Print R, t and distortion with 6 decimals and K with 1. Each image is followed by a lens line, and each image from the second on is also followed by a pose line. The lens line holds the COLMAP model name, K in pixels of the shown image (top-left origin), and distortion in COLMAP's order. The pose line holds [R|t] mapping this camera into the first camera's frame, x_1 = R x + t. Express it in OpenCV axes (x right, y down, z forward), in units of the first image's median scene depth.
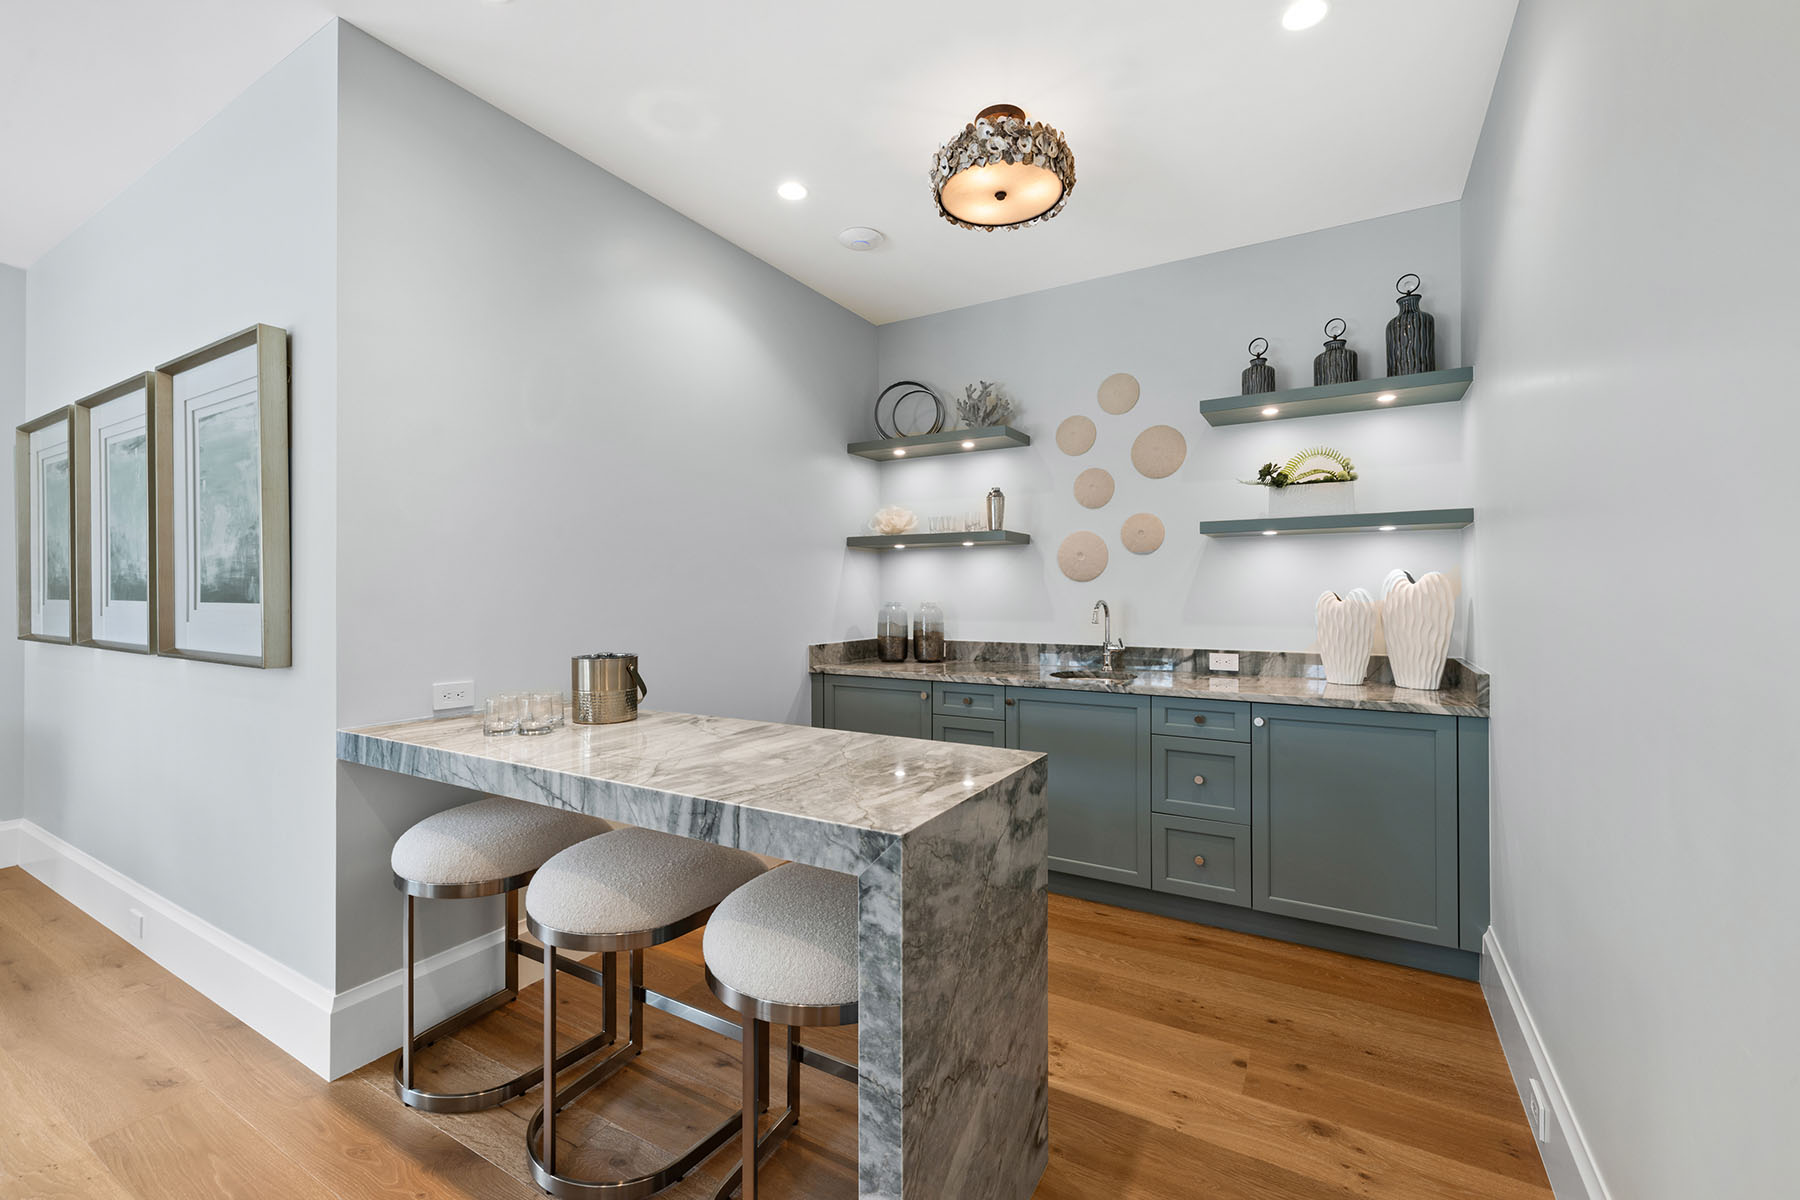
lens RADIAL K [[755.1, 0, 897.3], [0, 755.1, 586.0], [0, 0, 1]] dist [-0.002126, 0.001134]
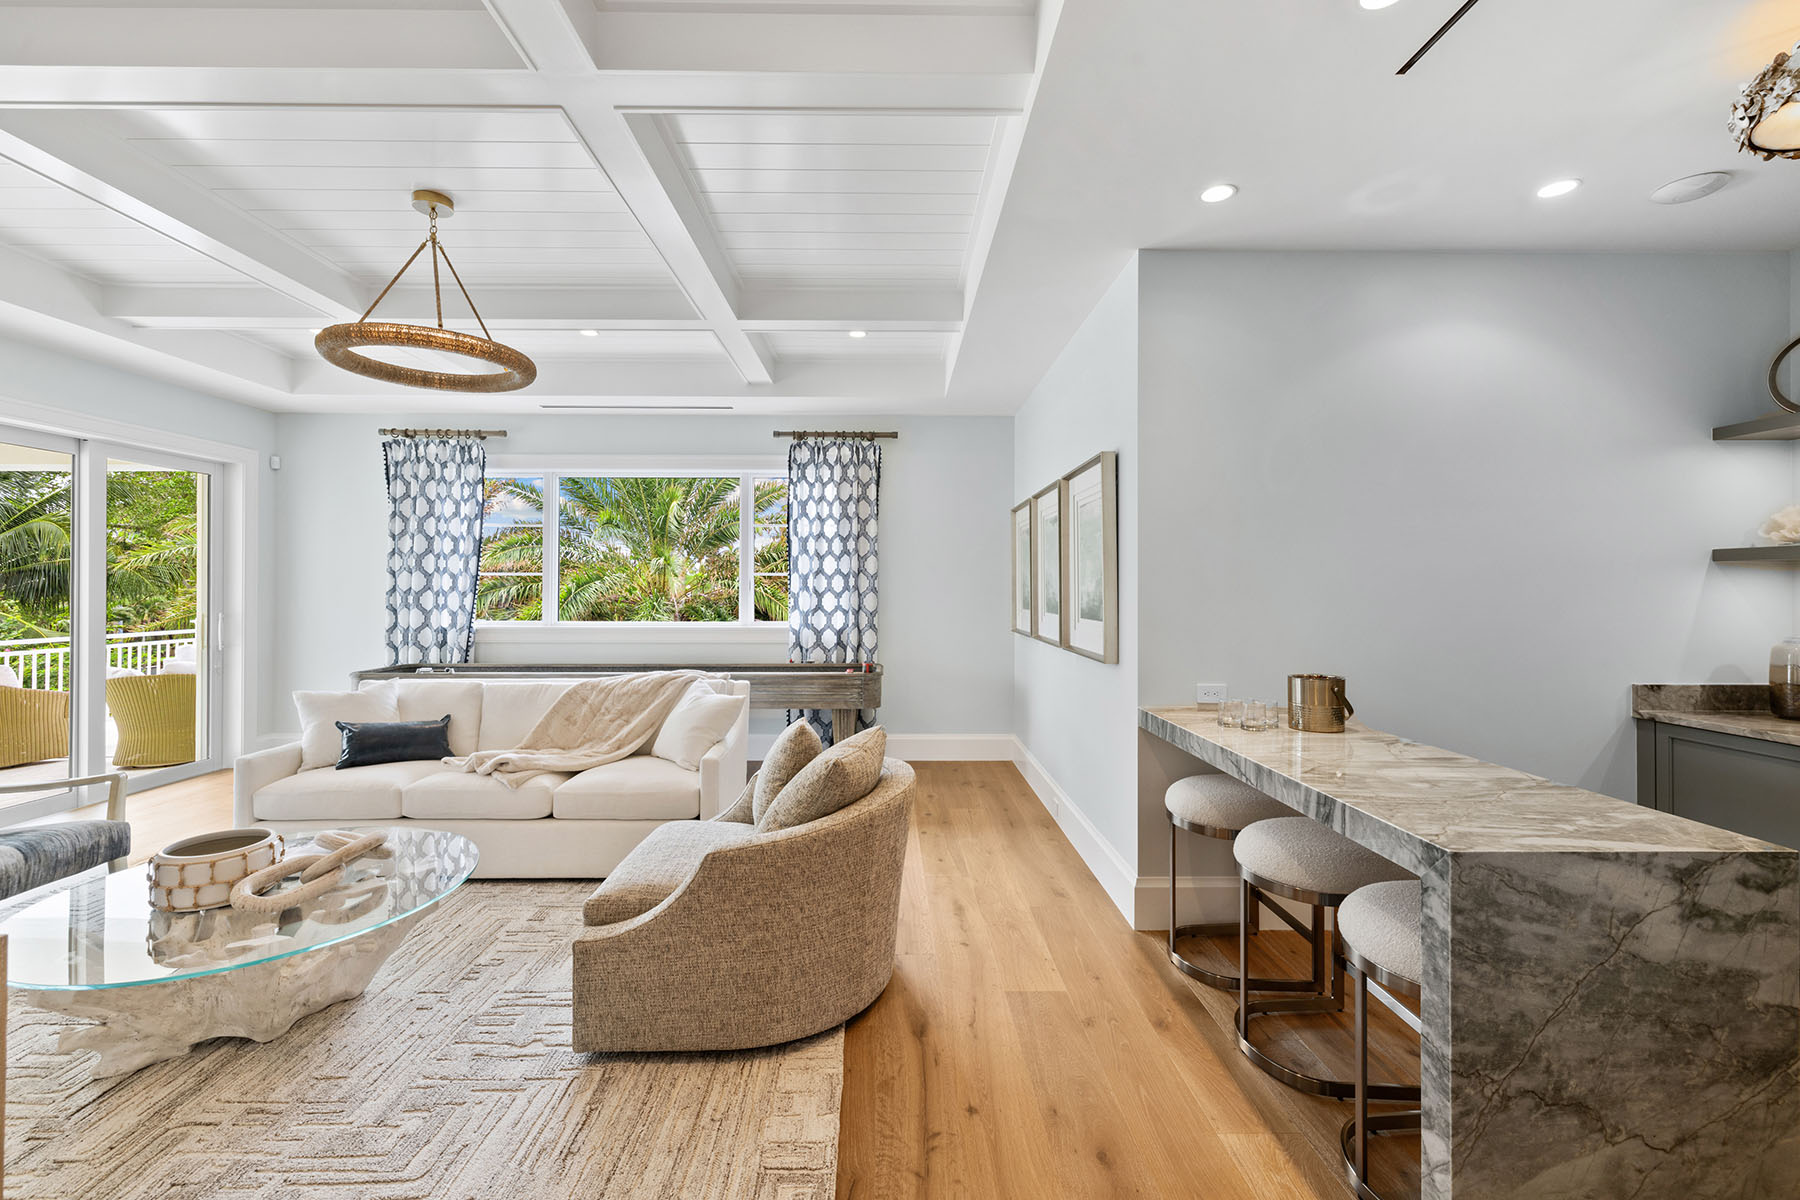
lens RADIAL K [[755.1, 0, 894.1], [0, 755.1, 588.5], [0, 0, 1]] dist [-0.002126, 0.001134]
pose [[0.517239, 0.001971, -0.855839, 0.335560], [0.002575, 0.999989, 0.003859, -0.062664], [0.855837, -0.004200, 0.517228, -0.240230]]
